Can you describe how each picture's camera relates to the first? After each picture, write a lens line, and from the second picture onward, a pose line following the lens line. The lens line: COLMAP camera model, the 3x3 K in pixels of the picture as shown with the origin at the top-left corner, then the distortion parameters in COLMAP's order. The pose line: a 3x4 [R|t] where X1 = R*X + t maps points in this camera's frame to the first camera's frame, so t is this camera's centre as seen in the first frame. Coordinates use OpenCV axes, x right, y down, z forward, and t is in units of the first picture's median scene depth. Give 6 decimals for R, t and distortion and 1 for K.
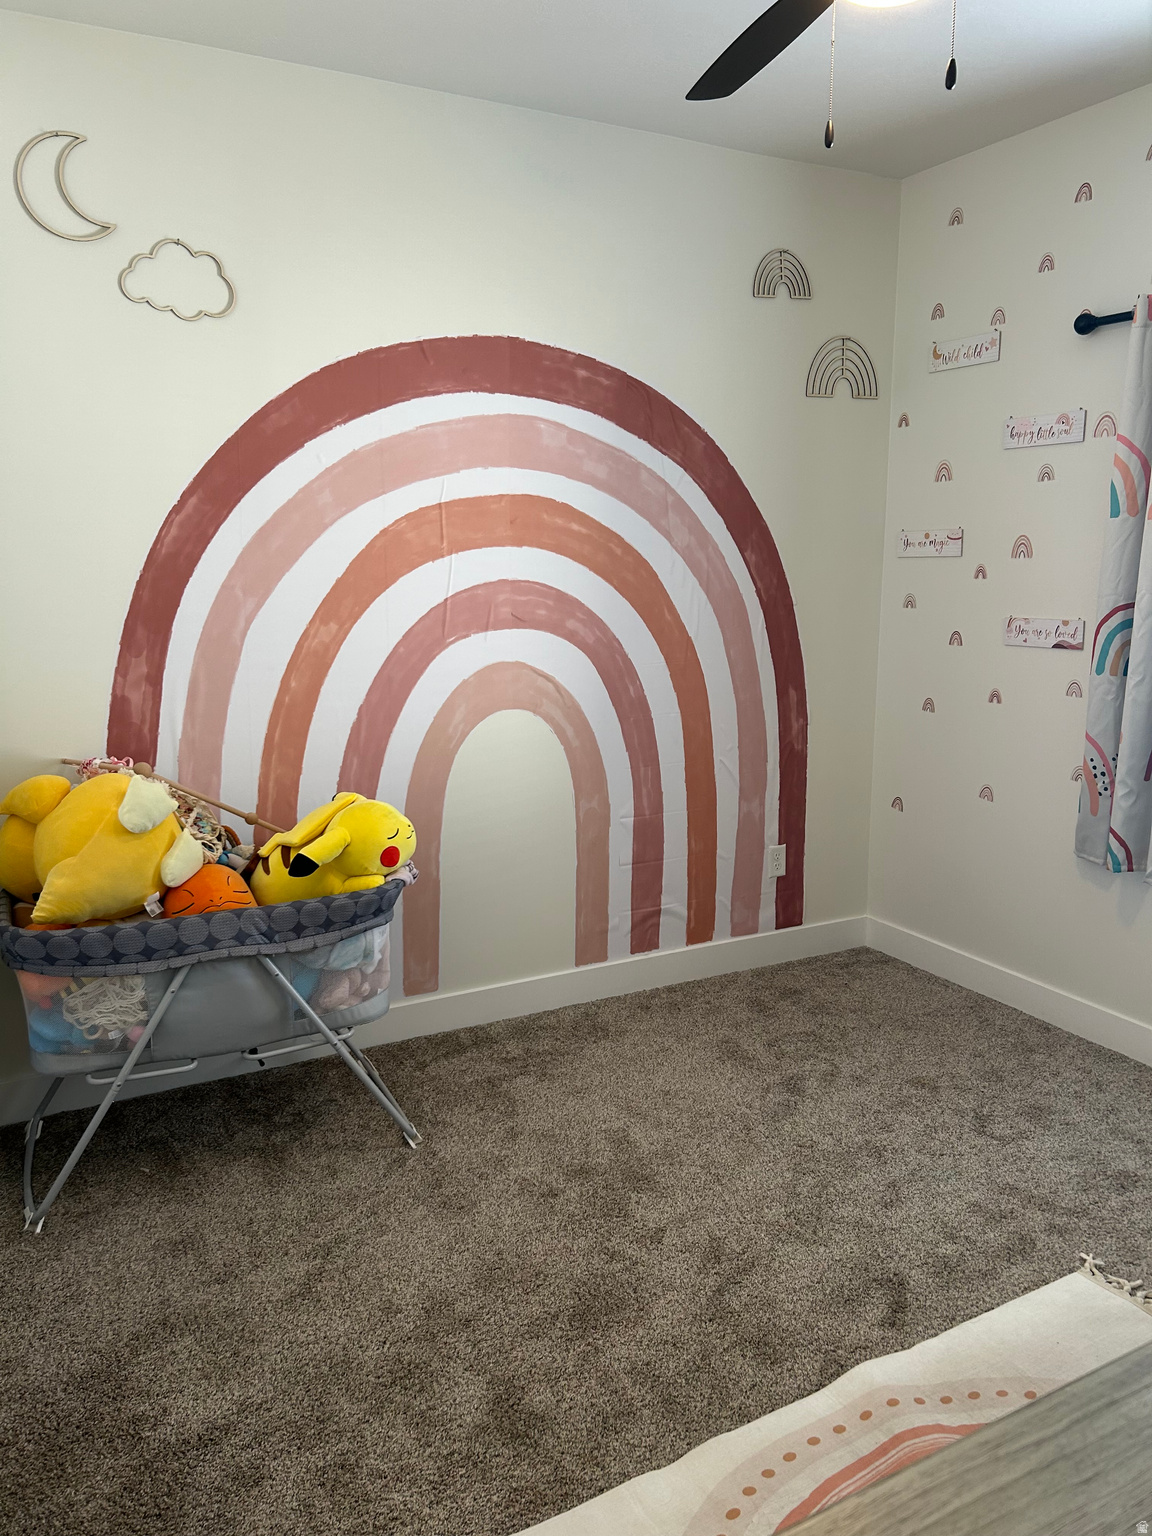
lens RADIAL K [[1155.2, 0, 585.6], [0, 1155.2, 774.9], [0, 0, 1]] dist [0.054999, -0.071189]
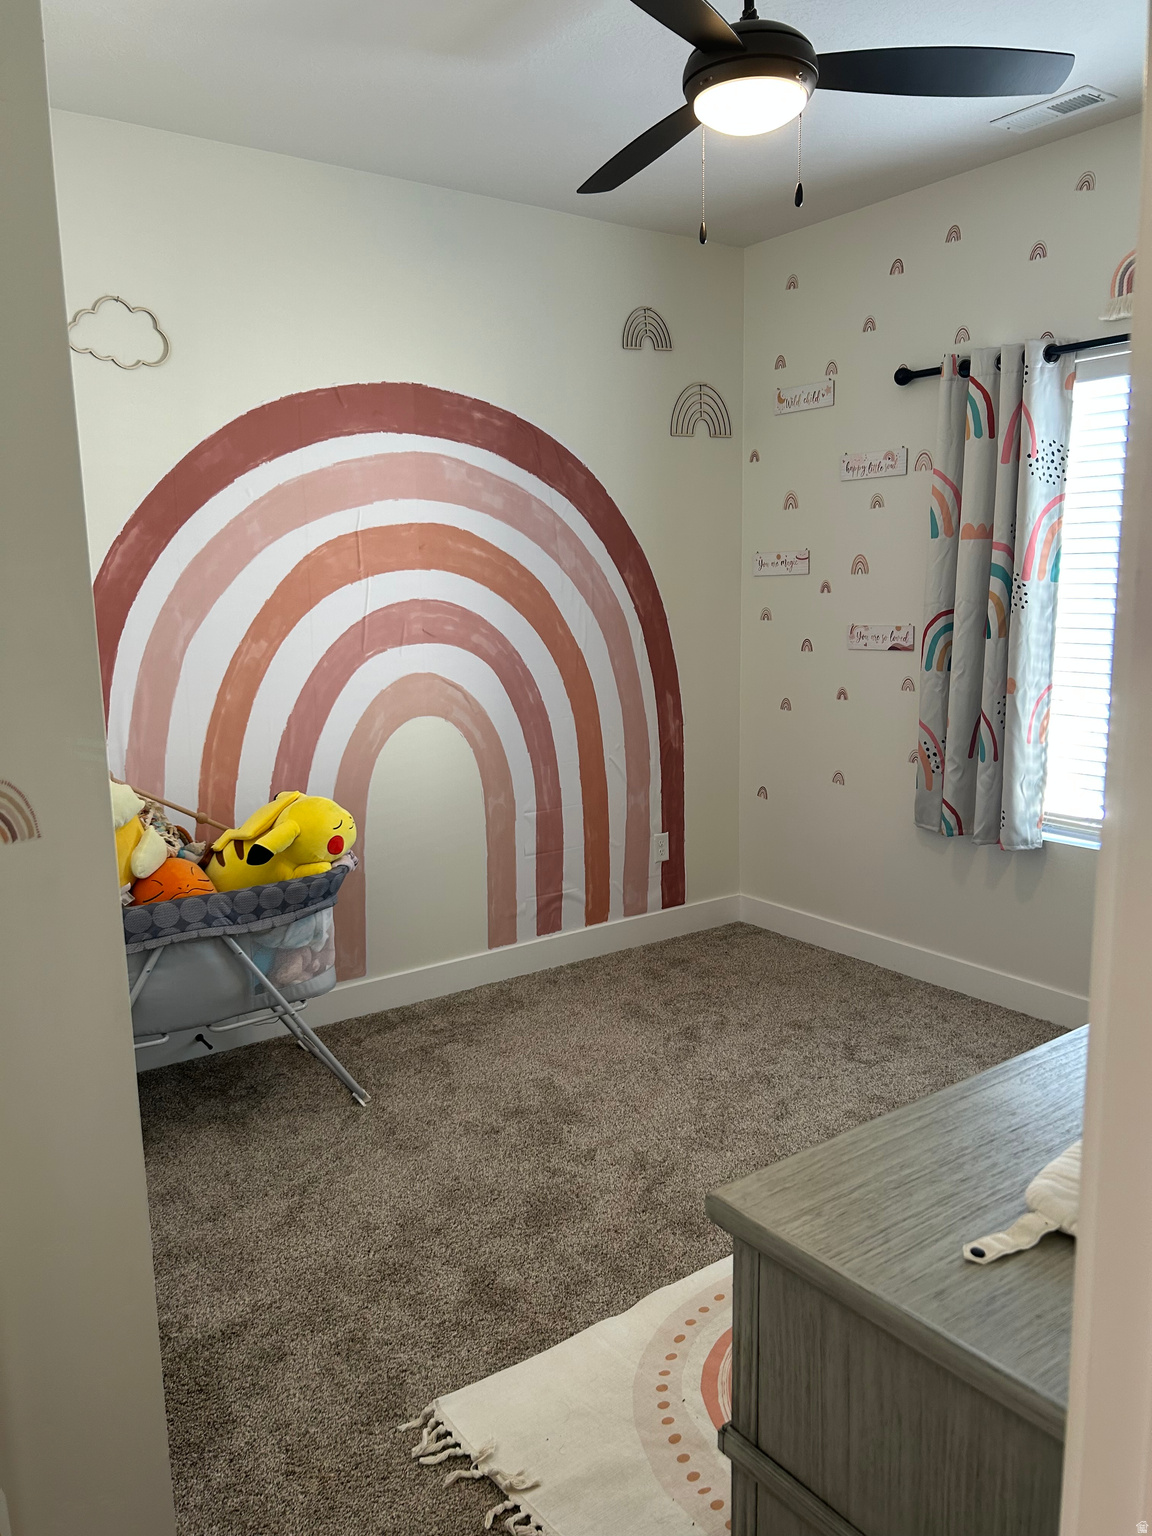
lens RADIAL K [[1155.2, 0, 585.6], [0, 1155.2, 774.9], [0, 0, 1]] dist [0.054999, -0.071189]
pose [[0.991188, -0.036936, 0.127209, -0.059230], [0.039749, 0.999017, -0.019640, 0.029577], [-0.126359, 0.024523, 0.991681, -0.125923]]
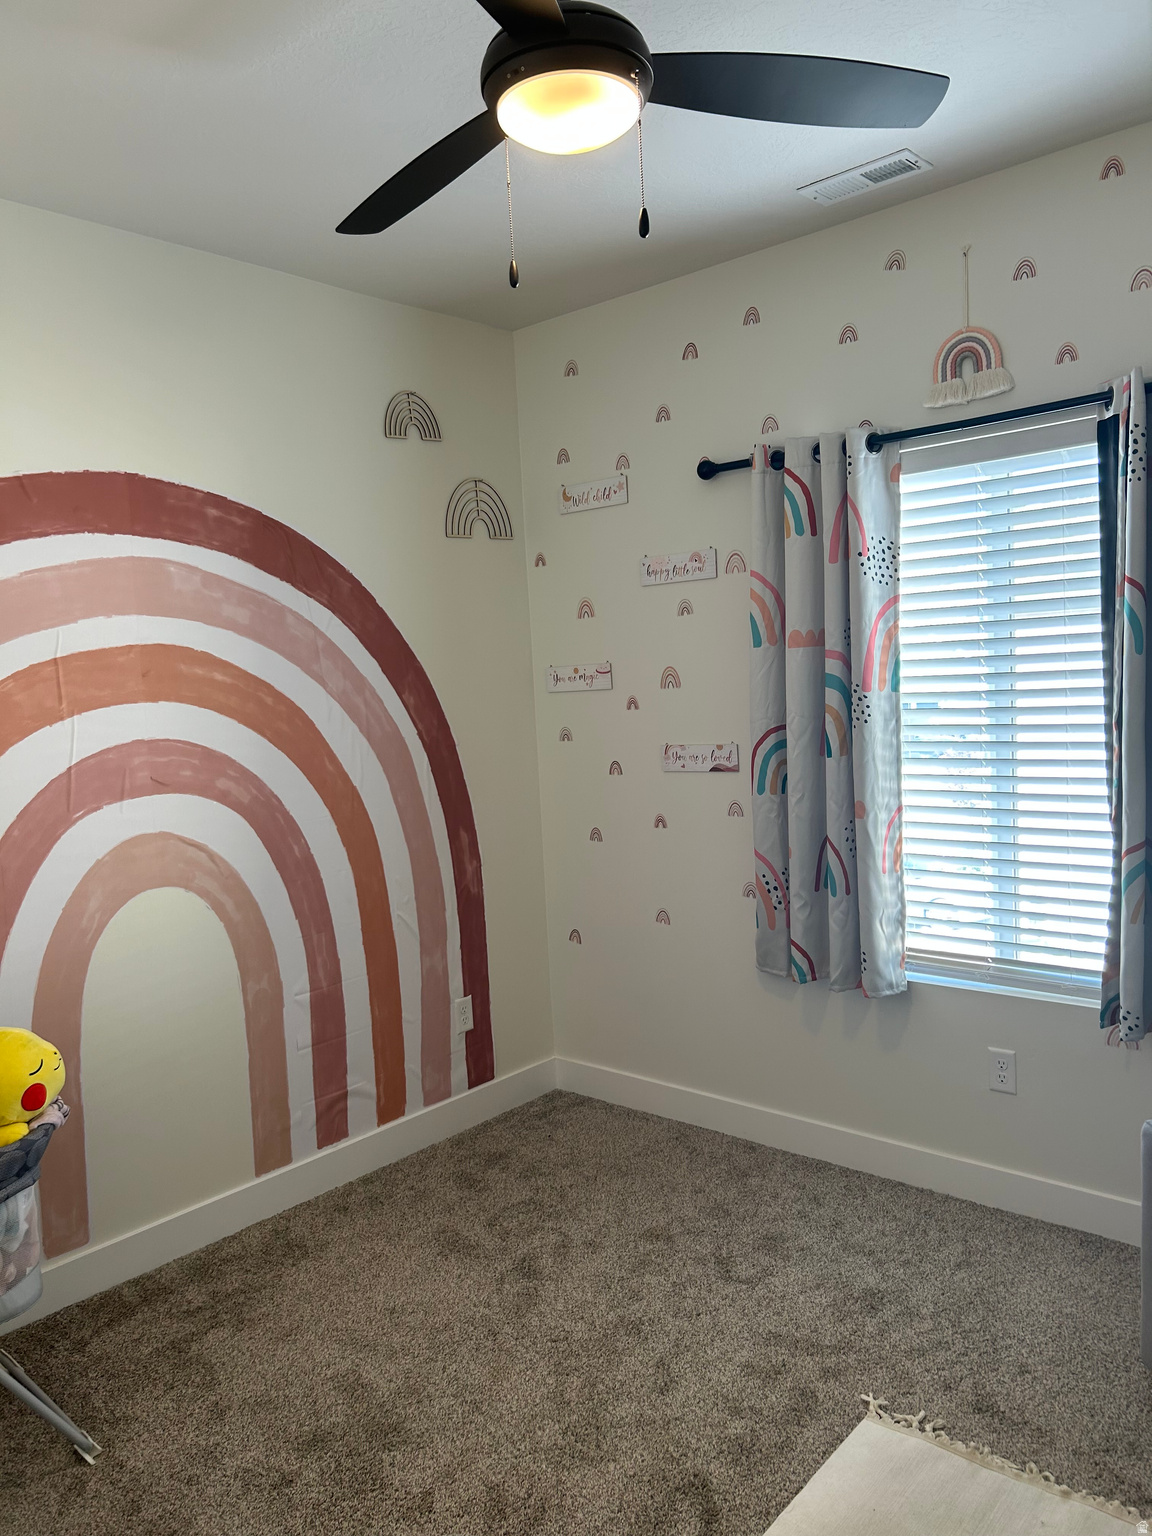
lens RADIAL K [[1155.2, 0, 585.6], [0, 1155.2, 774.9], [0, 0, 1]] dist [0.054999, -0.071189]
pose [[0.936712, -0.077140, 0.341498, -0.060390], [0.114209, 0.989392, -0.089777, -0.028574], [-0.330949, 0.123098, 0.935585, 0.080695]]
